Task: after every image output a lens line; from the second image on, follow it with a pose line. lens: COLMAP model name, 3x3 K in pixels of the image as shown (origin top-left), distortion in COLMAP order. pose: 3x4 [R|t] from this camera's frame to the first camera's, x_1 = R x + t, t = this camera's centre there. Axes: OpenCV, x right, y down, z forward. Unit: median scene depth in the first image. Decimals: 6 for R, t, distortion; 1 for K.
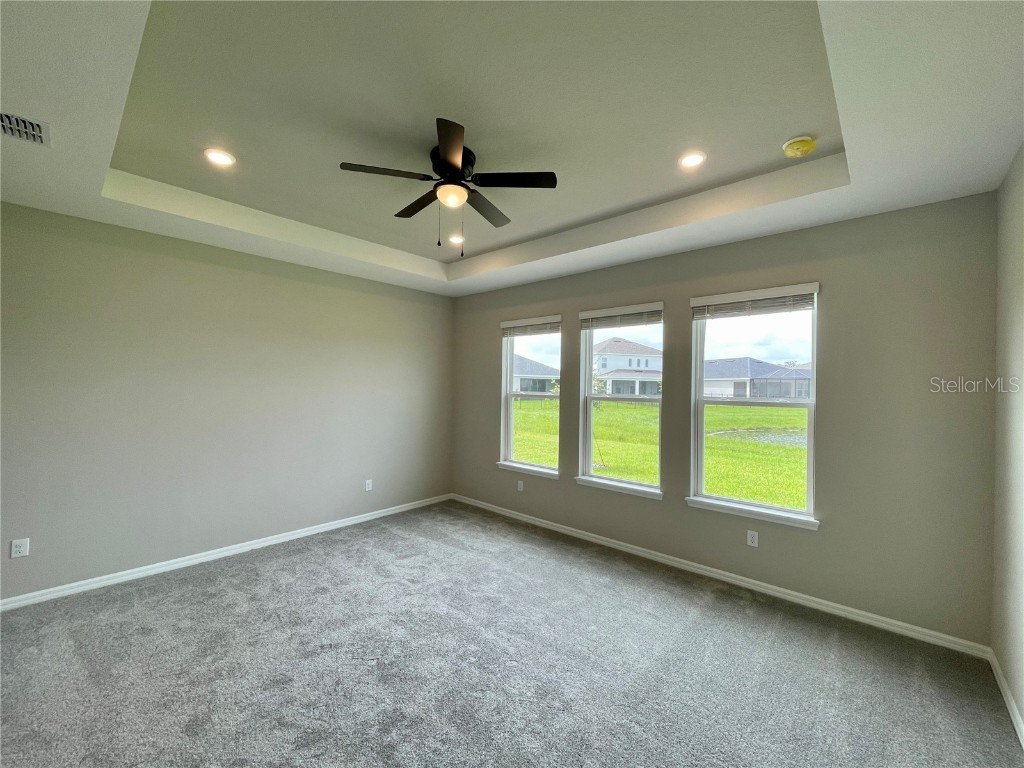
lens RADIAL K [[410.1, 0, 548.3], [0, 410.1, 382.9], [0, 0, 1]] dist [-0.001421, -0.000117]
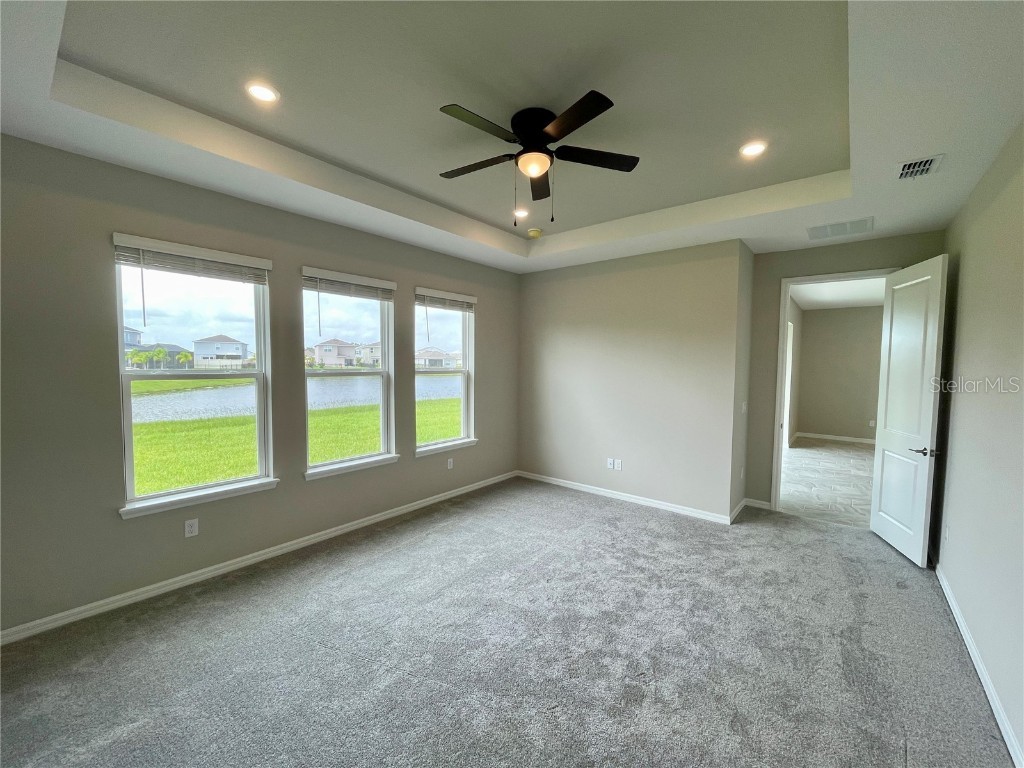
lens RADIAL K [[414.3, 0, 514.3], [0, 414.3, 384.6], [0, 0, 1]] dist [-0.001365, -0.000171]
pose [[-0.008144, -0.070811, 0.997457, -0.826099], [-0.015061, 0.997385, 0.070683, -0.009478], [-0.999853, -0.014447, -0.009189, 0.679218]]
